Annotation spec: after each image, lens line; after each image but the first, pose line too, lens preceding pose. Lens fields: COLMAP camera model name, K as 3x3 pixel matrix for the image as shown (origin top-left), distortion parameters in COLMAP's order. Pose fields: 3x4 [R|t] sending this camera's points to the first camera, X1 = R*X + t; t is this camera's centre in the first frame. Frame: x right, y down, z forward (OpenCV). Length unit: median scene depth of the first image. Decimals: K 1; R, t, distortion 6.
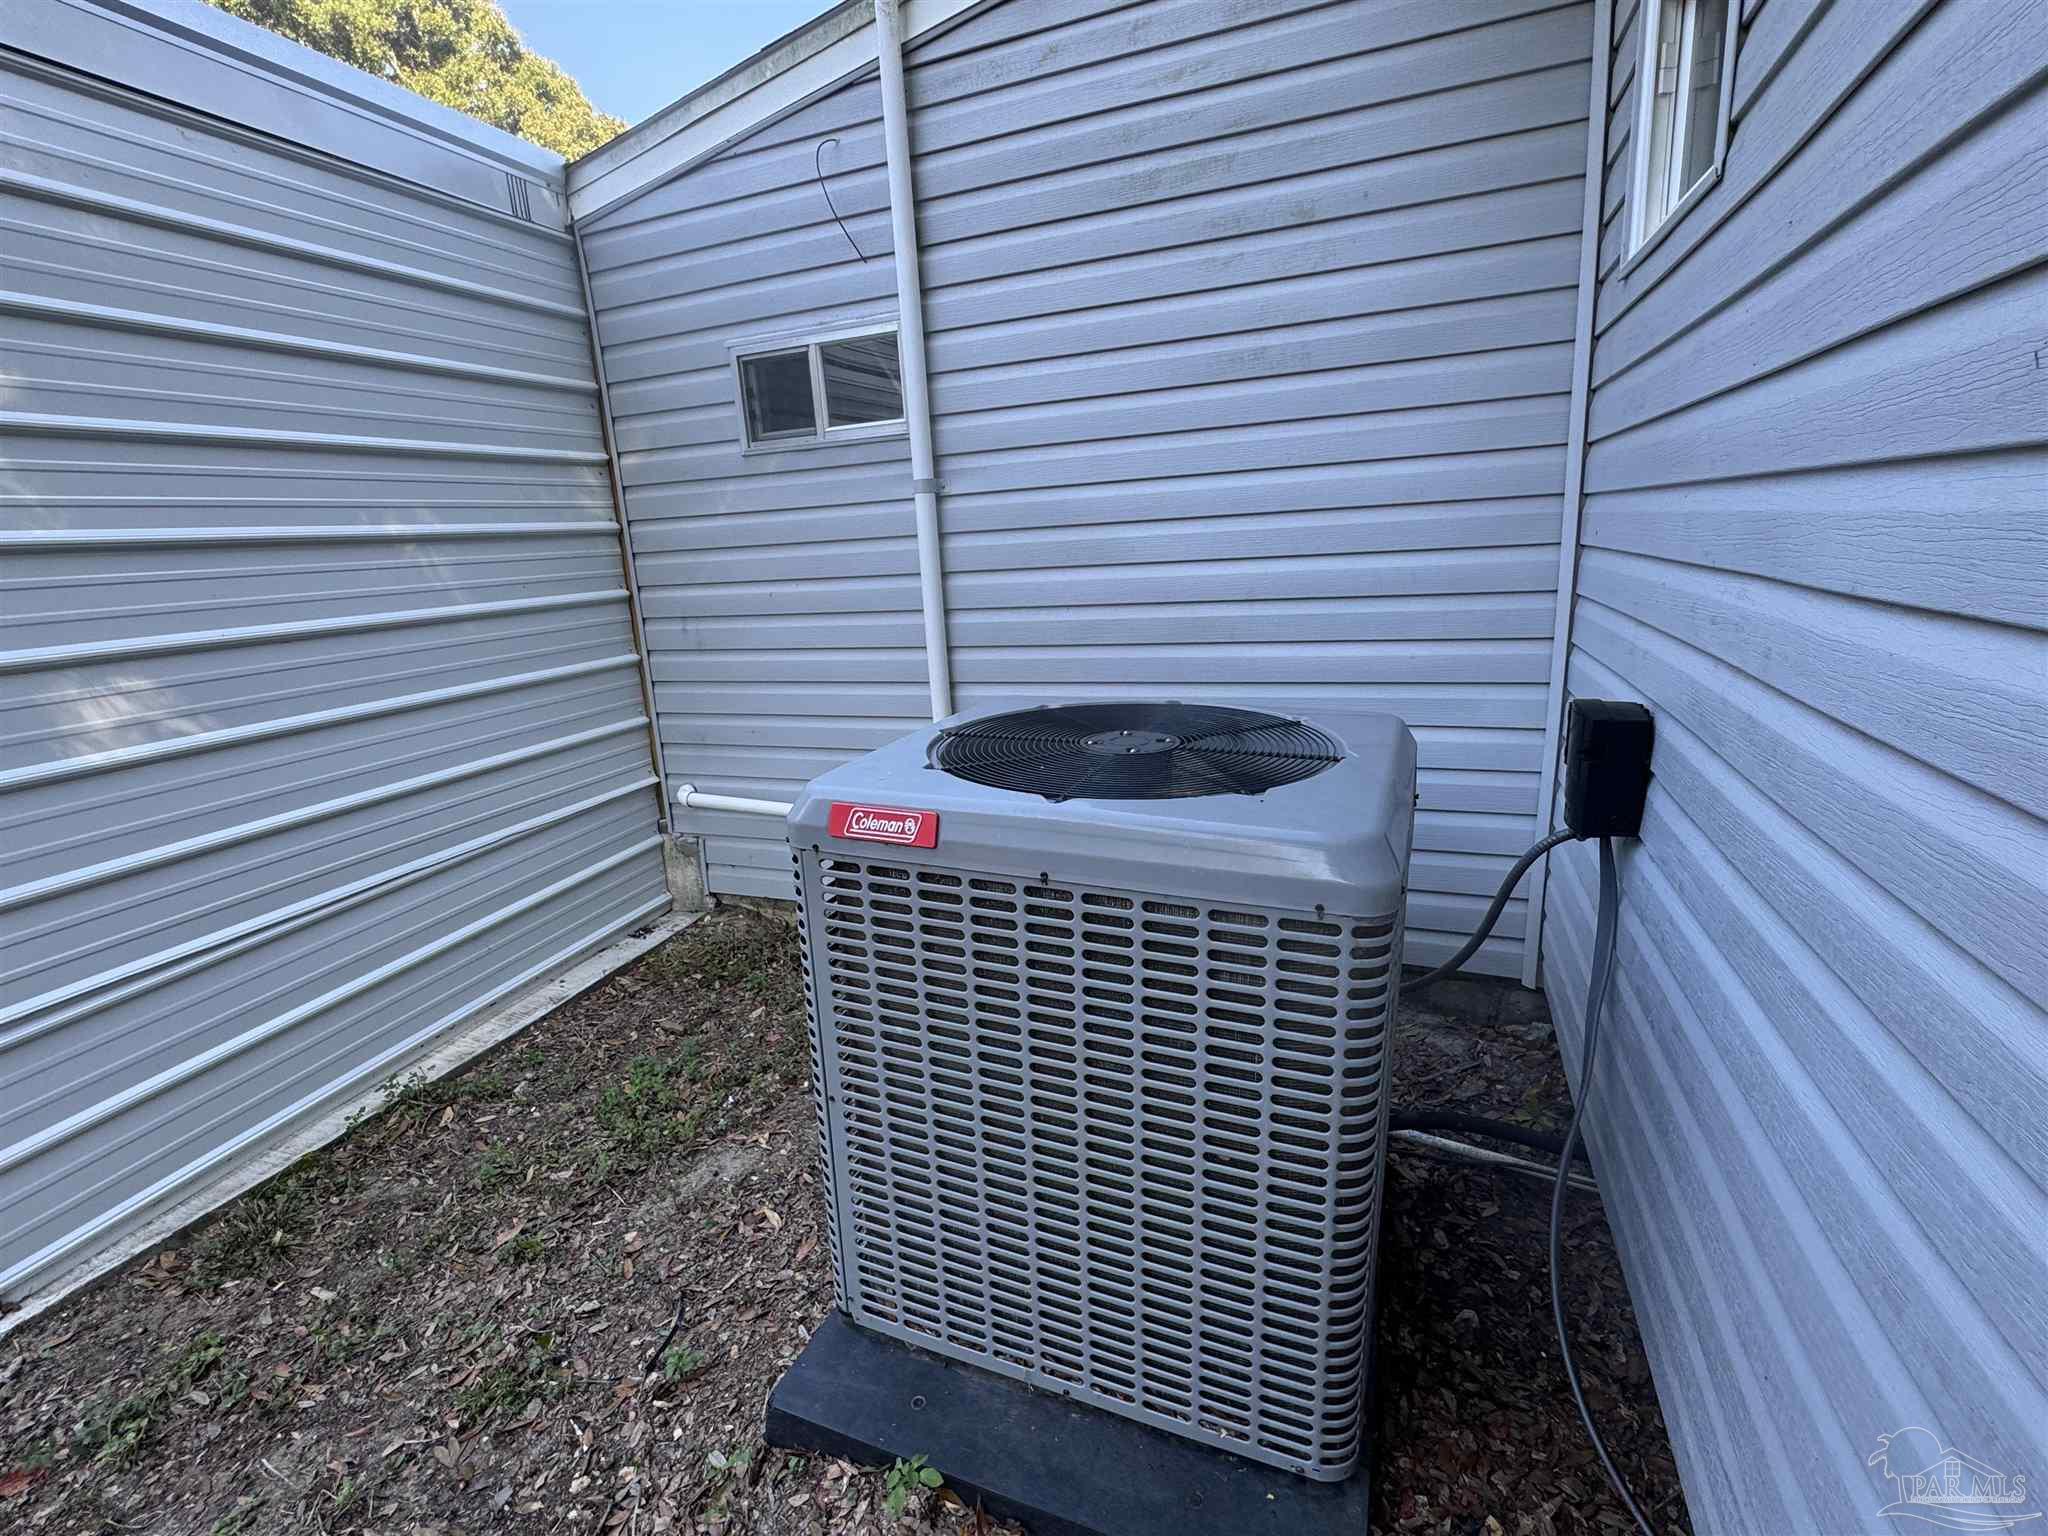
lens RADIAL K [[975.0, 0, 1024.0], [0, 975.0, 768.0], [0, 0, 1]] dist [-0.000506, -0.000772]
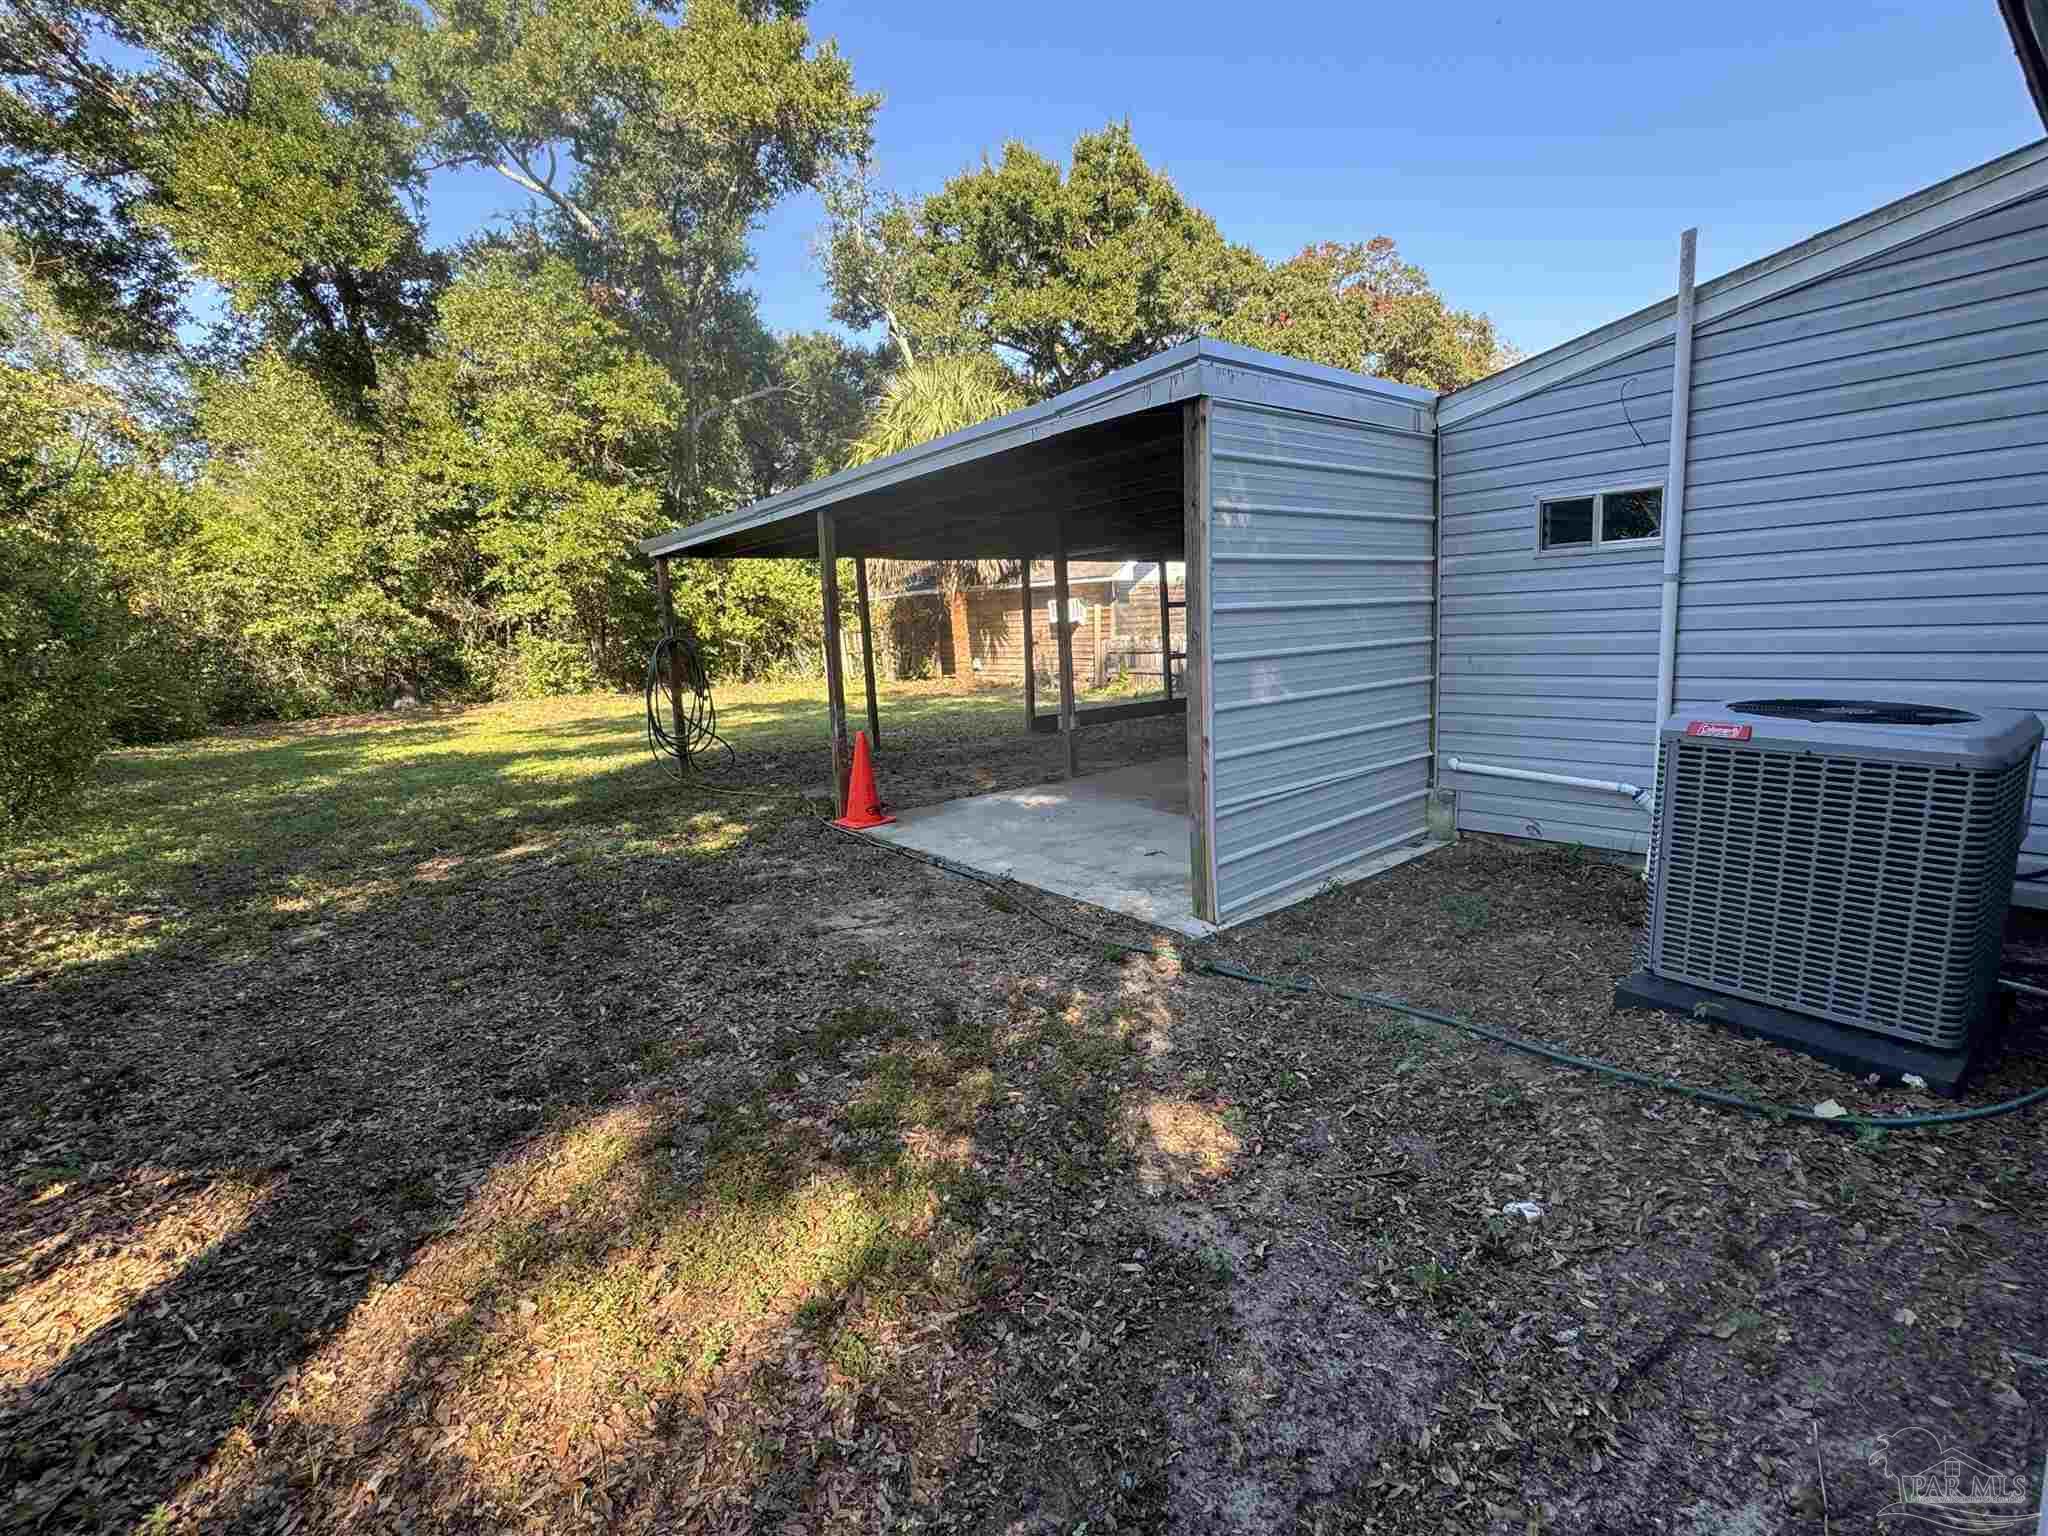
lens RADIAL K [[975.0, 0, 1024.0], [0, 975.0, 768.0], [0, 0, 1]] dist [-0.000506, -0.000772]
pose [[0.869033, 0.090433, -0.486418, -0.206541], [-0.119298, 0.992446, -0.028626, 0.189886], [0.480155, 0.082906, 0.873257, -0.855849]]
